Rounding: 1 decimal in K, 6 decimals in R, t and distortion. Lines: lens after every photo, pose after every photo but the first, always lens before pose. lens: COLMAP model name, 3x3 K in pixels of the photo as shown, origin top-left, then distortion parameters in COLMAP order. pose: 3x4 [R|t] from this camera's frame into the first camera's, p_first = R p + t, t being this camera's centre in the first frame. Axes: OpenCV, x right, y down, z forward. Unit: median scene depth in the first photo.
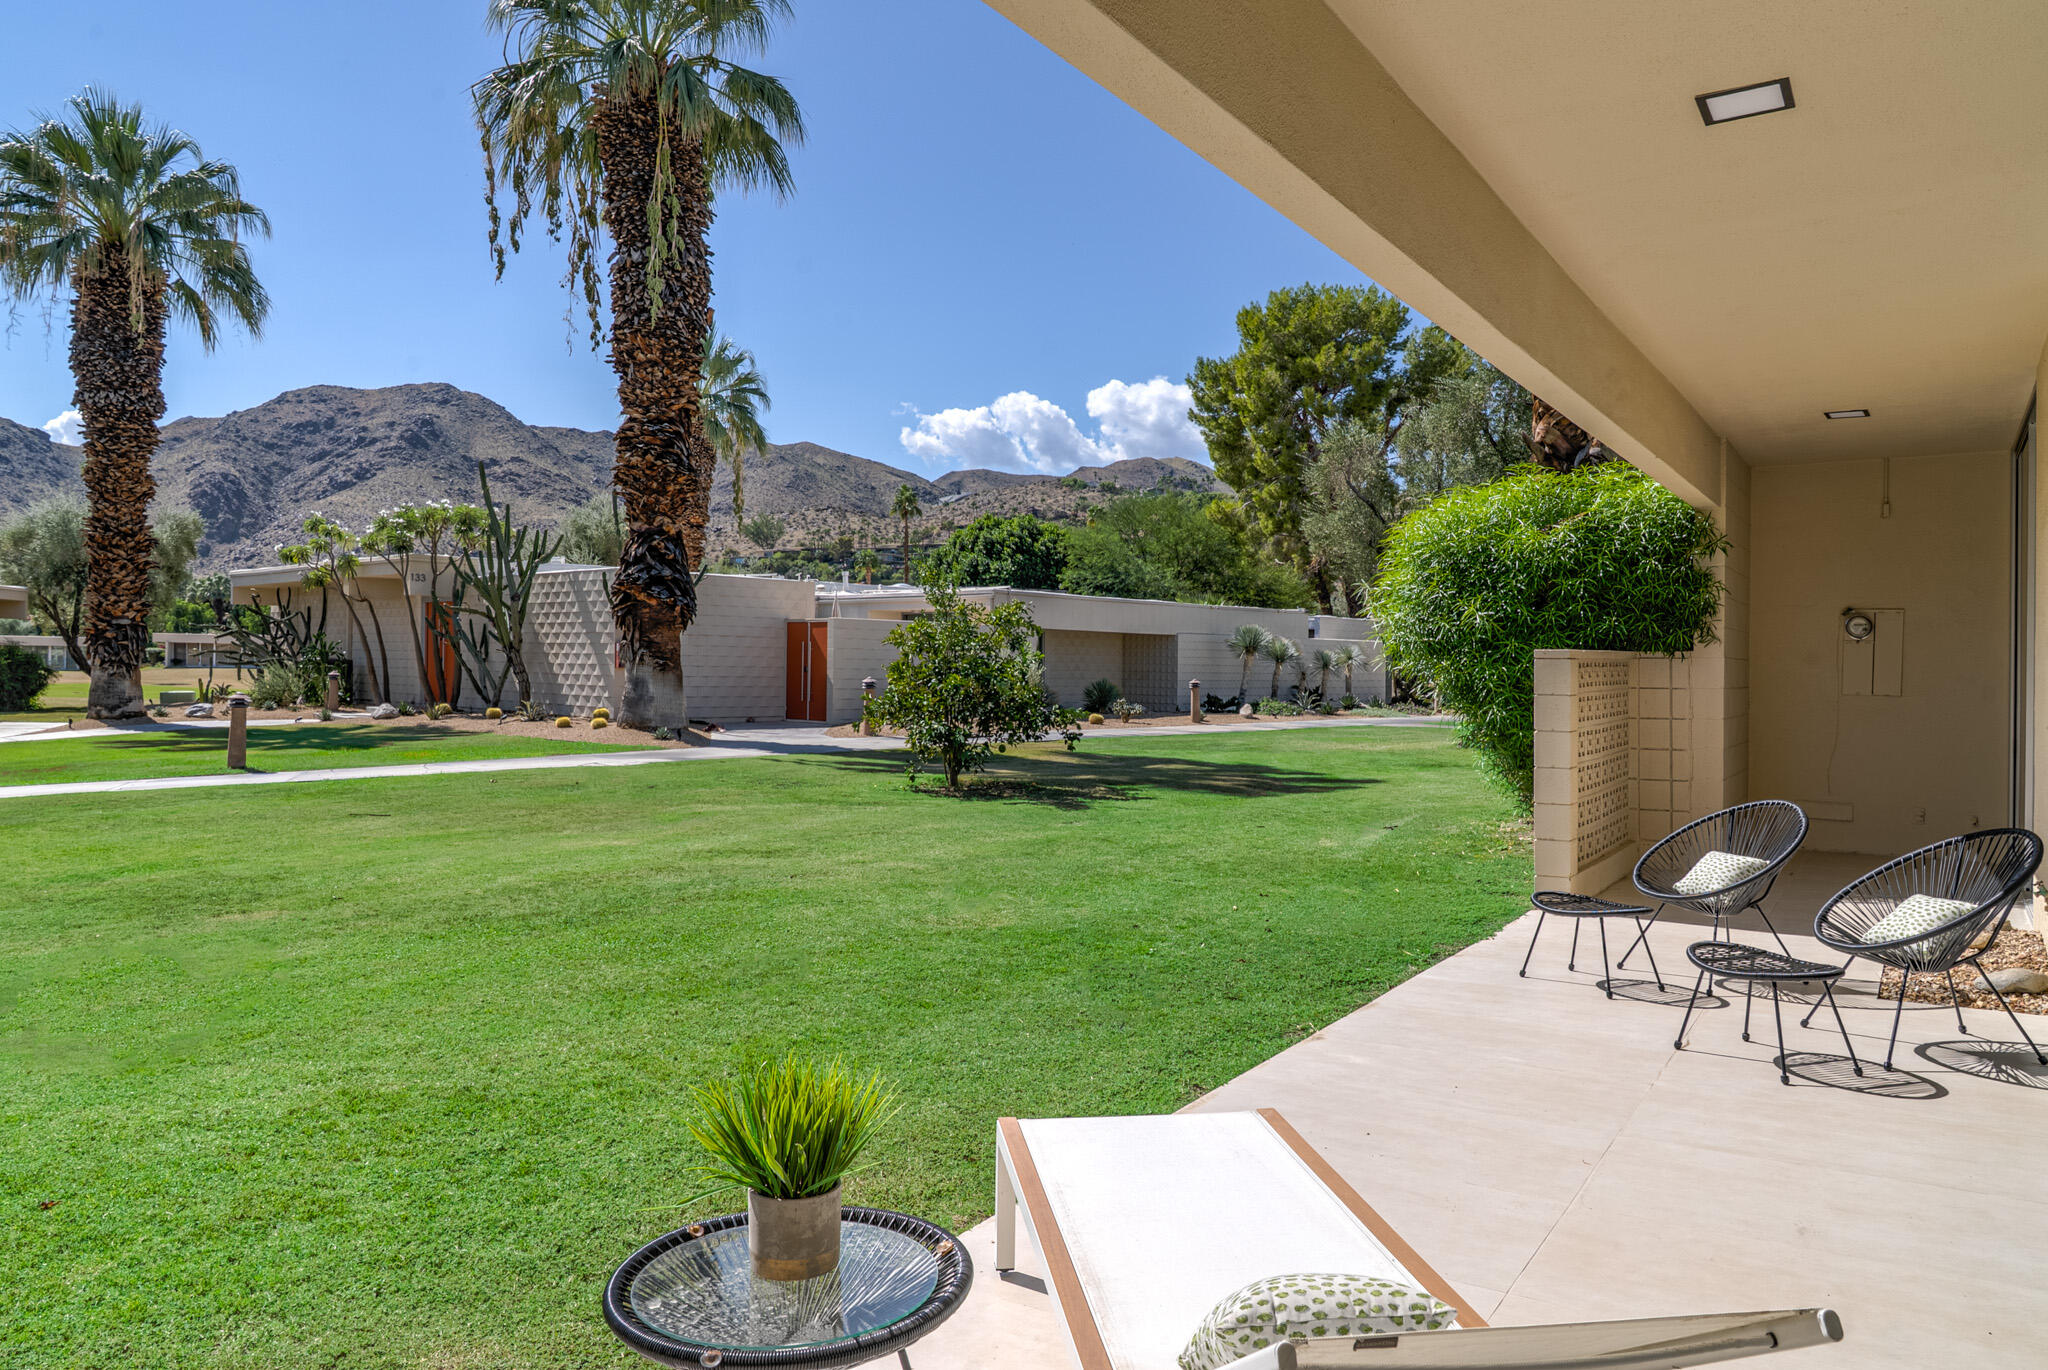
lens RADIAL K [[1379.0, 0, 1031.5], [0, 1379.0, 673.9], [0, 0, 1]] dist [-0.027330, 0.004127]
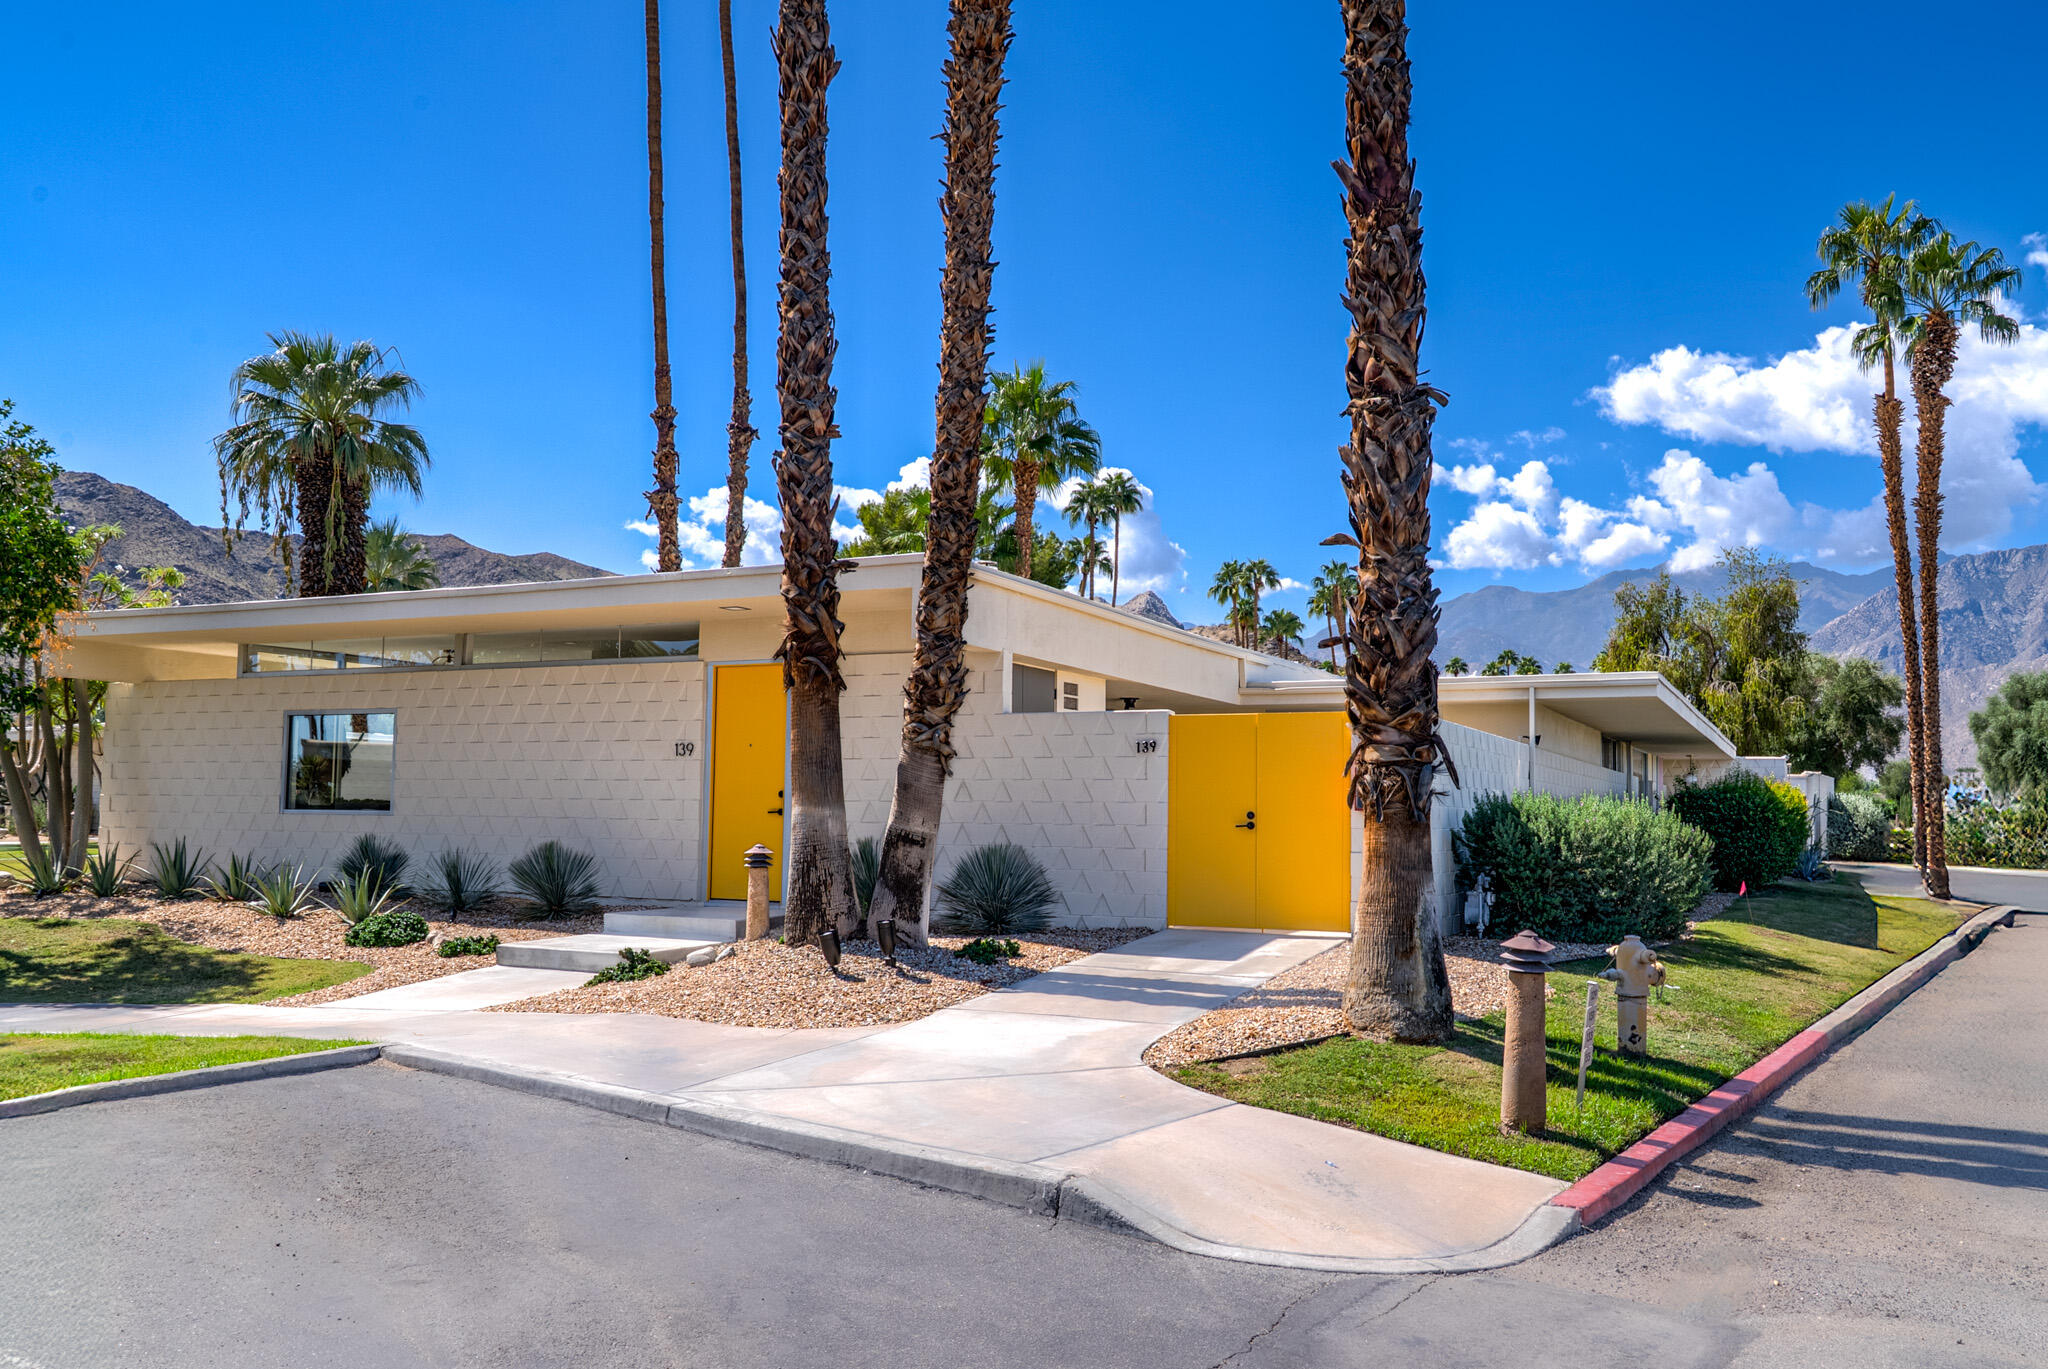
lens RADIAL K [[1609.8, 0, 1021.8], [0, 1609.8, 692.3], [0, 0, 1]] dist [-0.005069, 0.001118]
pose [[0.991888, 0.008490, 0.126833, 0.278671], [0.002284, 0.996416, -0.084556, 0.029604], [-0.127096, 0.084160, 0.988314, -0.906613]]
